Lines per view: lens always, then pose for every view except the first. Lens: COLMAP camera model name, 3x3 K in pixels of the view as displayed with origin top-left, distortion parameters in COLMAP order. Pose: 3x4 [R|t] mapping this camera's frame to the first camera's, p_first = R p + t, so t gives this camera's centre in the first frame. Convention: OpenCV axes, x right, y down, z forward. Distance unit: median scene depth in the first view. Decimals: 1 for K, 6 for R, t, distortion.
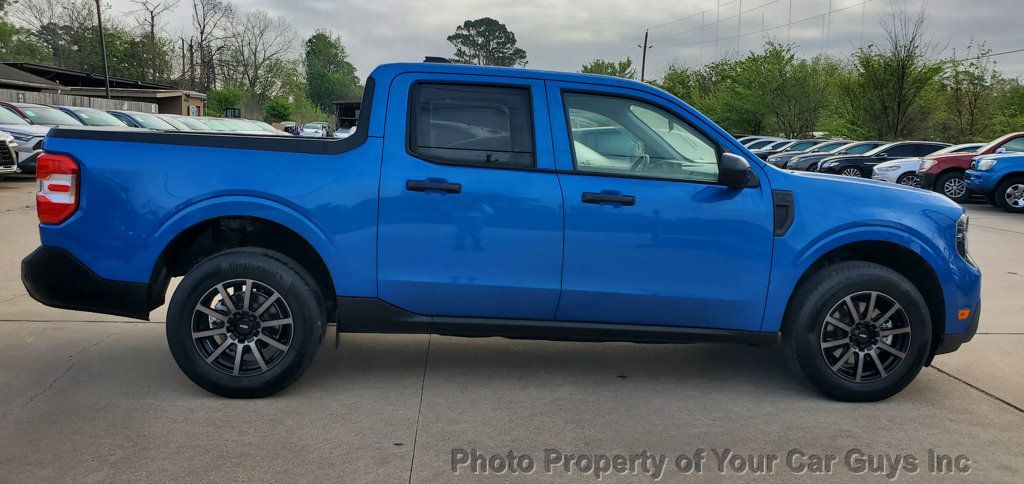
lens RADIAL K [[779.6, 0, 512.0], [0, 779.6, 242.0], [0, 0, 1]] dist [0.004257, 0.002627]
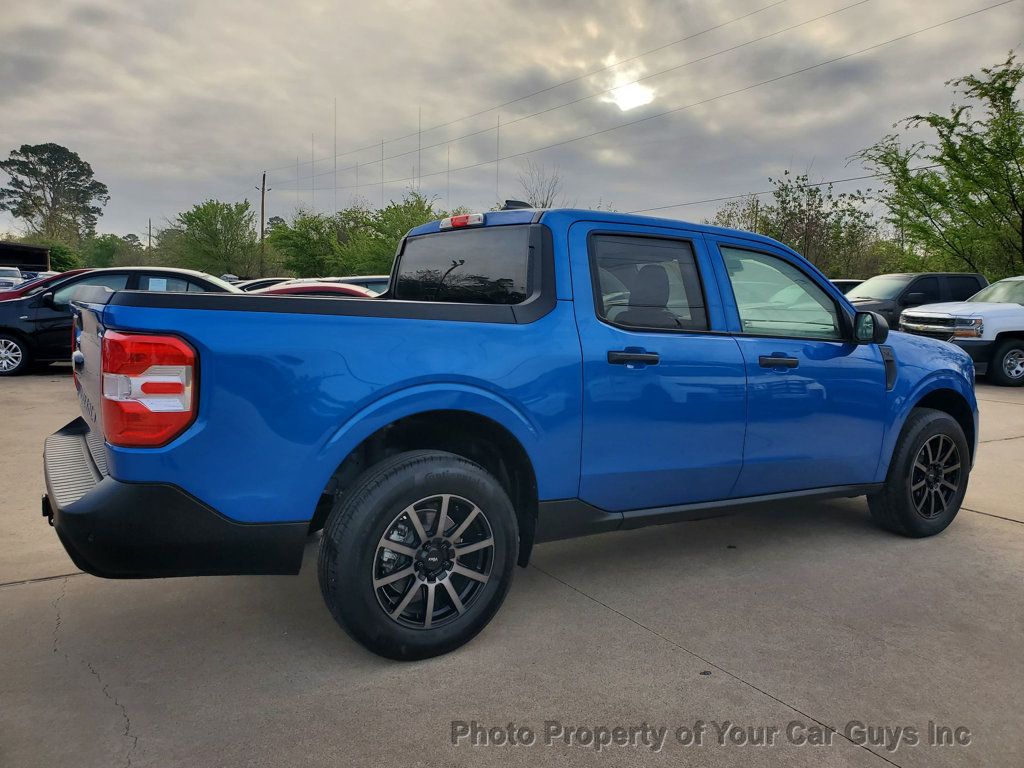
lens RADIAL K [[794.8, 0, 512.0], [0, 794.8, 384.0], [0, 0, 1]] dist [0.014491, 0.014131]
pose [[0.881386, -0.061919, 0.468321, -0.590798], [0.066000, 0.997790, 0.007709, -0.054755], [-0.467764, 0.024114, 0.883525, 0.285292]]
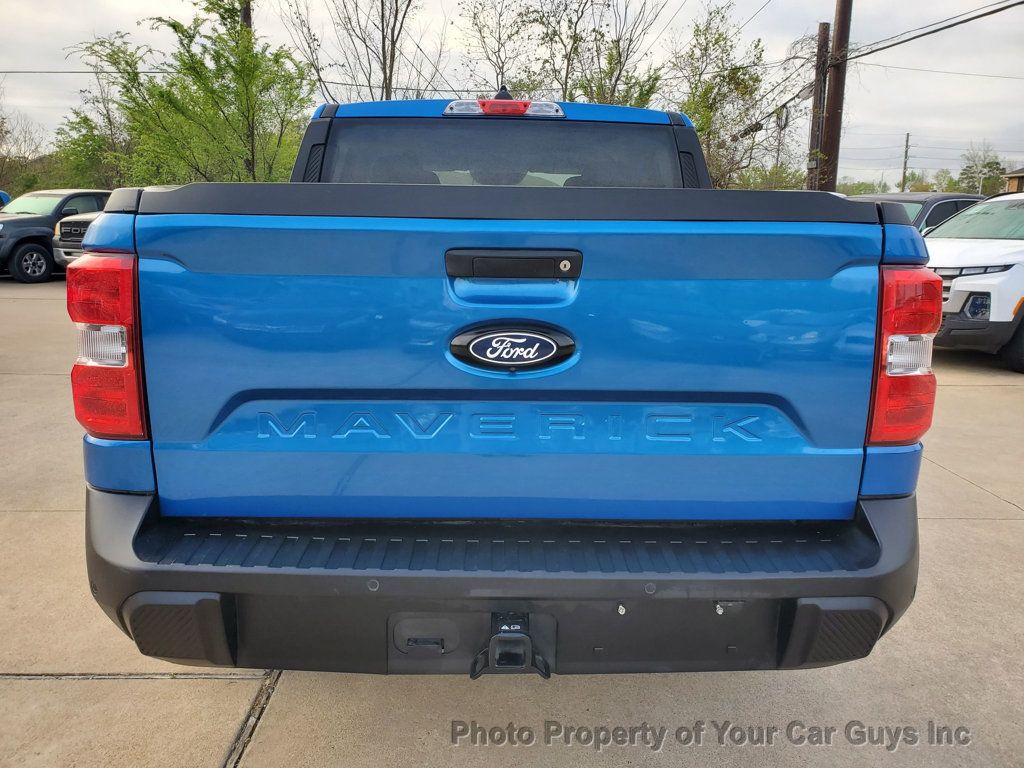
lens RADIAL K [[794.8, 0, 512.0], [0, 794.8, 384.0], [0, 0, 1]] dist [0.014491, 0.014131]
pose [[0.053742, -0.225157, 0.972839, -0.951796], [0.120629, 0.968576, 0.217507, -0.158036], [-0.991242, 0.105663, 0.079214, 1.094805]]
